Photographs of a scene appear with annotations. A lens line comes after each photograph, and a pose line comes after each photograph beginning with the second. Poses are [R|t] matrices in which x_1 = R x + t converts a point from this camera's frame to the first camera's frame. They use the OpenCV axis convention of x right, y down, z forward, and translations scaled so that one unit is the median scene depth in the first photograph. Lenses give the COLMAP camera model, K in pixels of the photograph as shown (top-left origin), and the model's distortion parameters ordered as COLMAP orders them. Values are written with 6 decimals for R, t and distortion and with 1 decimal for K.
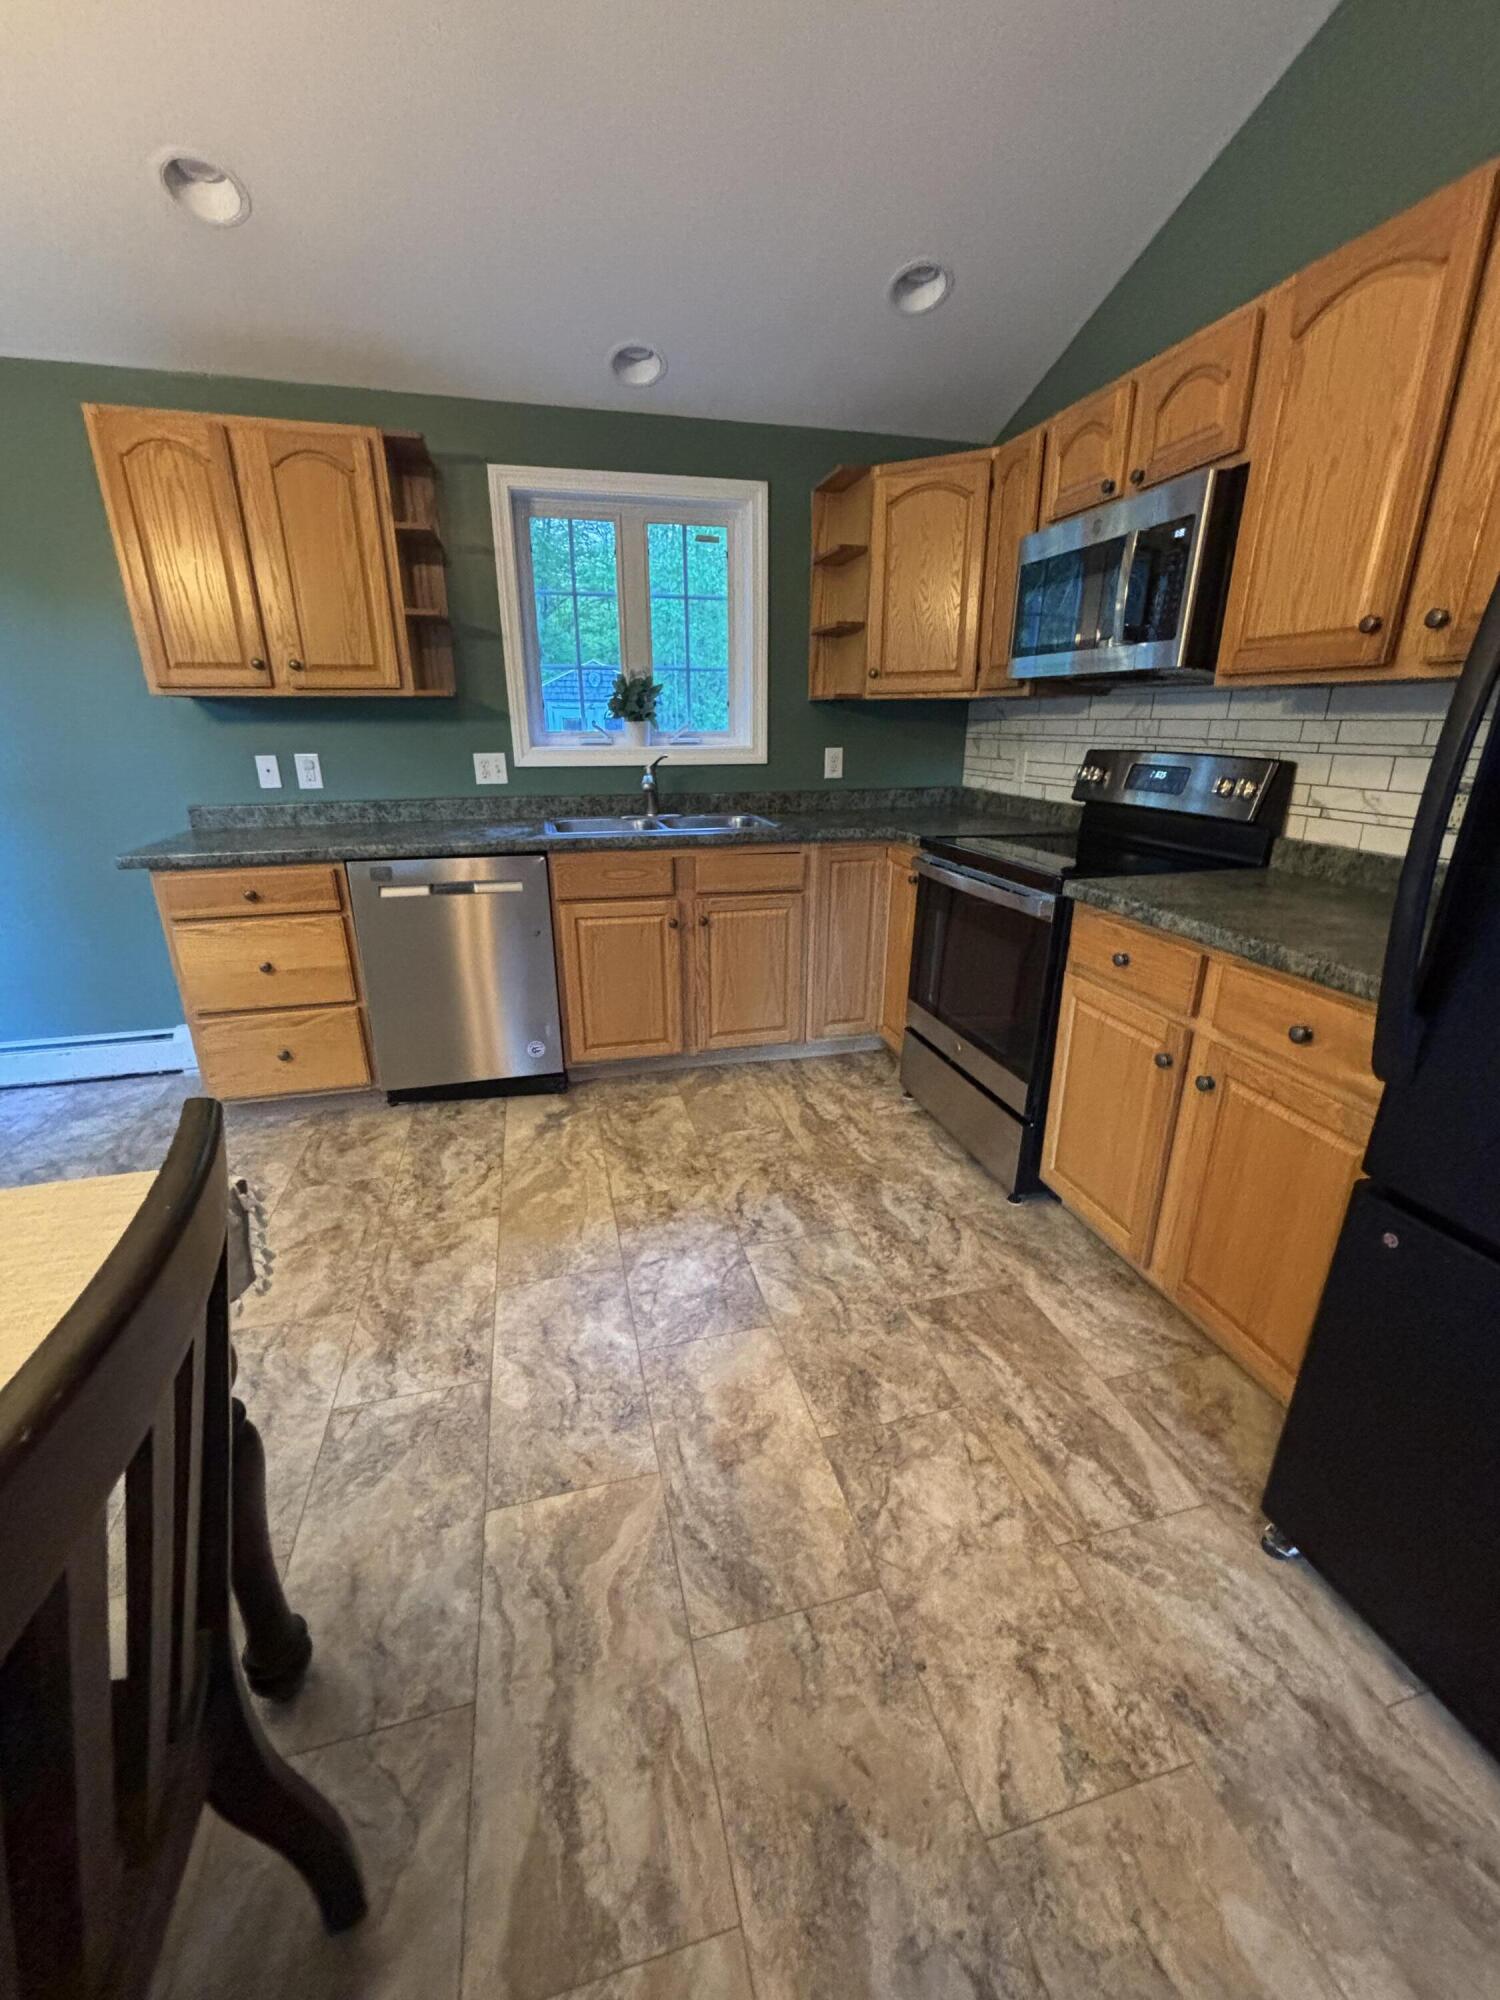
lens RADIAL K [[805.1, 0, 753.4], [0, 805.1, 999.4], [0, 0, 1]] dist [-0.004023, 0.000942]
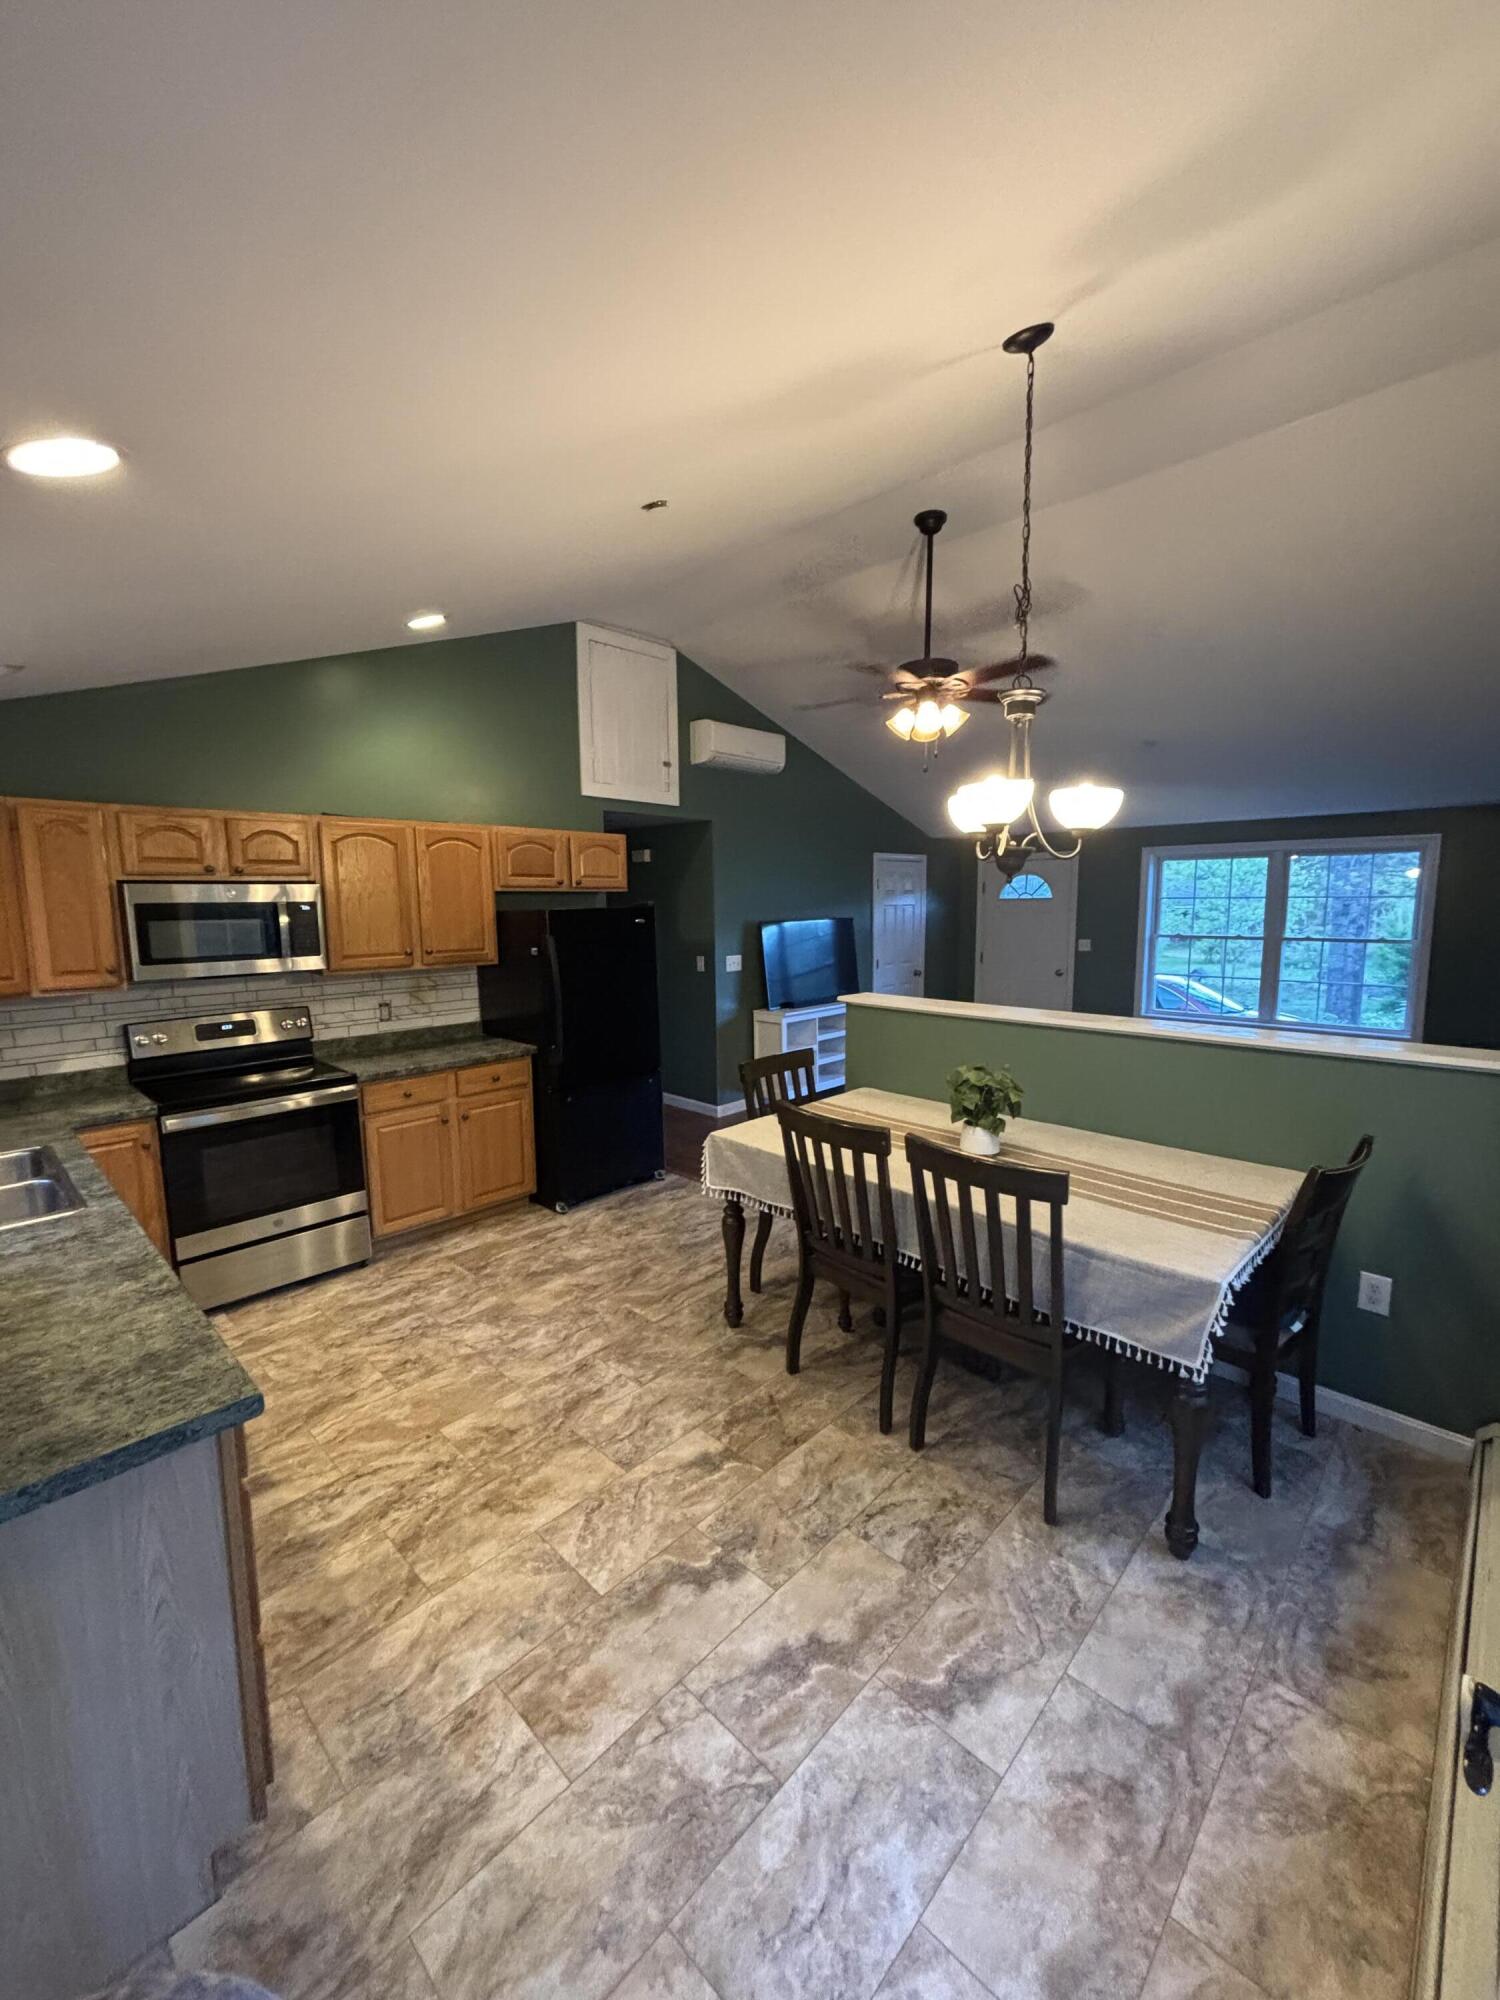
lens RADIAL K [[805.1, 0, 749.2], [0, 805.1, 1001.3], [0, 0, 1]] dist [-0.004023, 0.000942]
pose [[-0.519662, -0.100830, 0.848401, -1.600074], [0.294704, 0.910912, 0.288772, -0.549030], [-0.801936, 0.400091, -0.443651, 0.967772]]
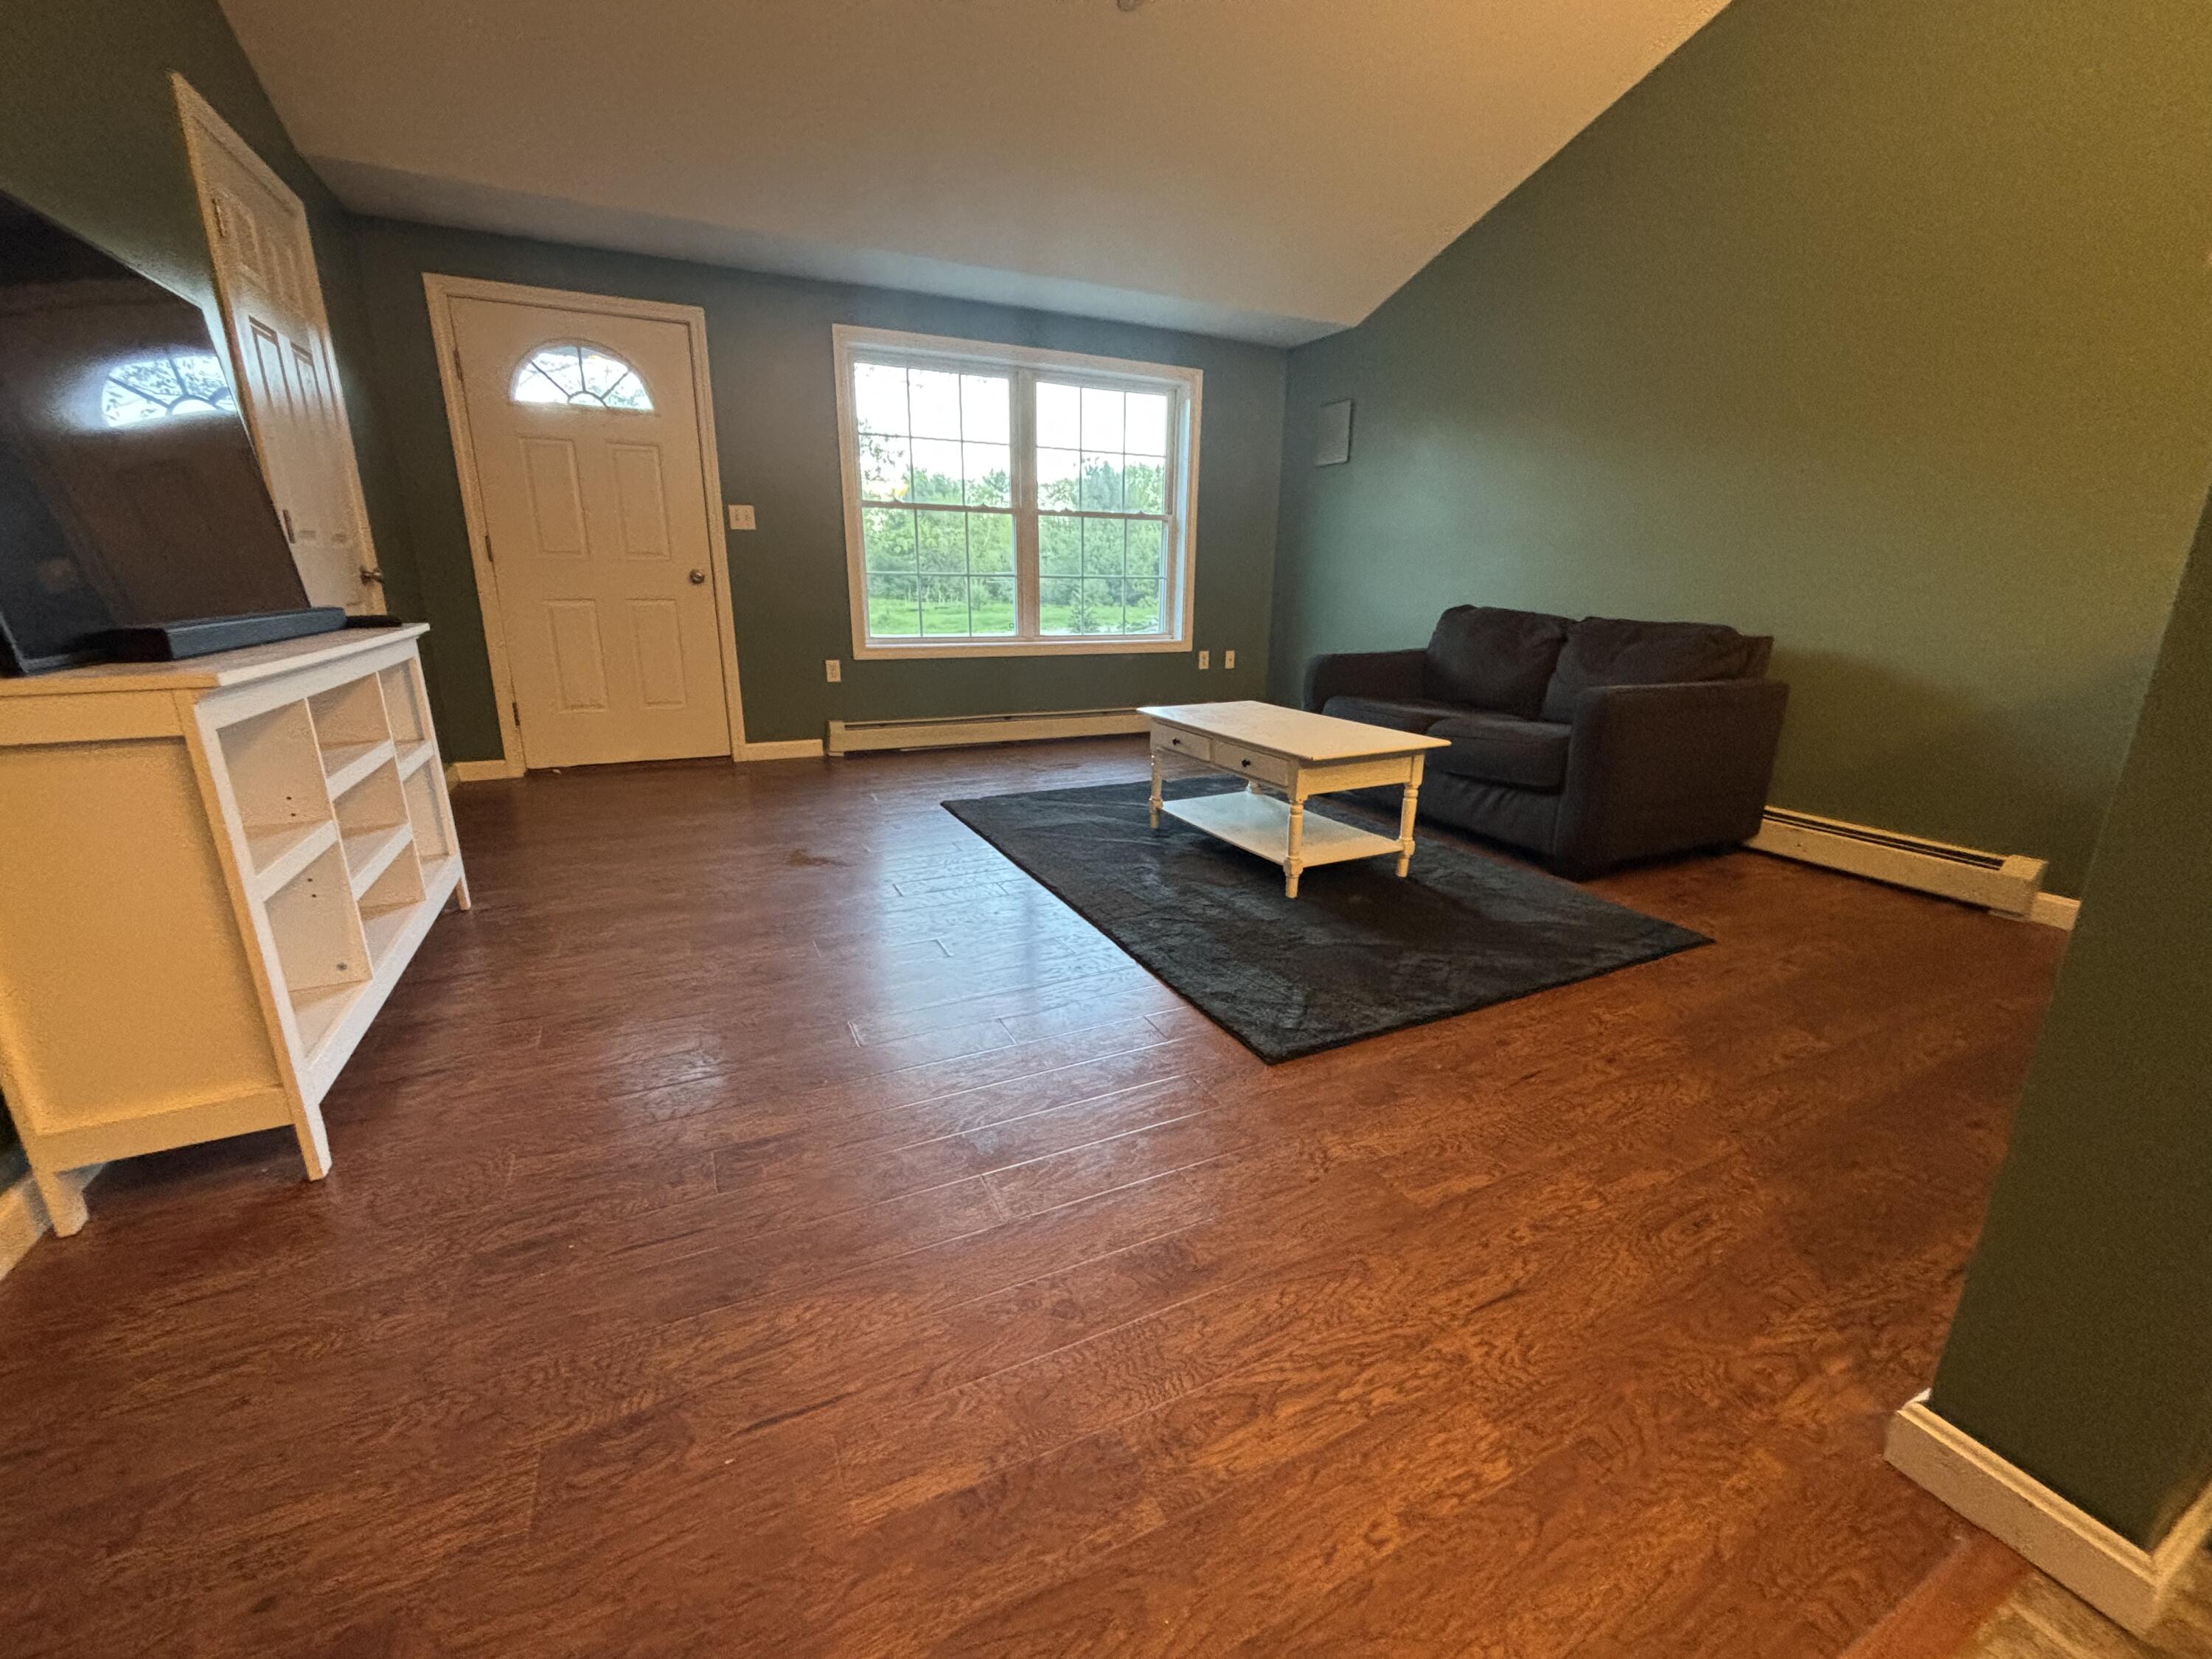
lens RADIAL K [[890.5, 0, 1105.7], [0, 890.5, 829.7], [0, 0, 1]] dist [-0.004023, 0.000942]
pose [[-0.981550, 0.041099, -0.186738, 0.412599], [-0.074547, 0.817089, 0.571672, 0.103717], [0.176077, 0.575045, -0.798950, 0.186841]]
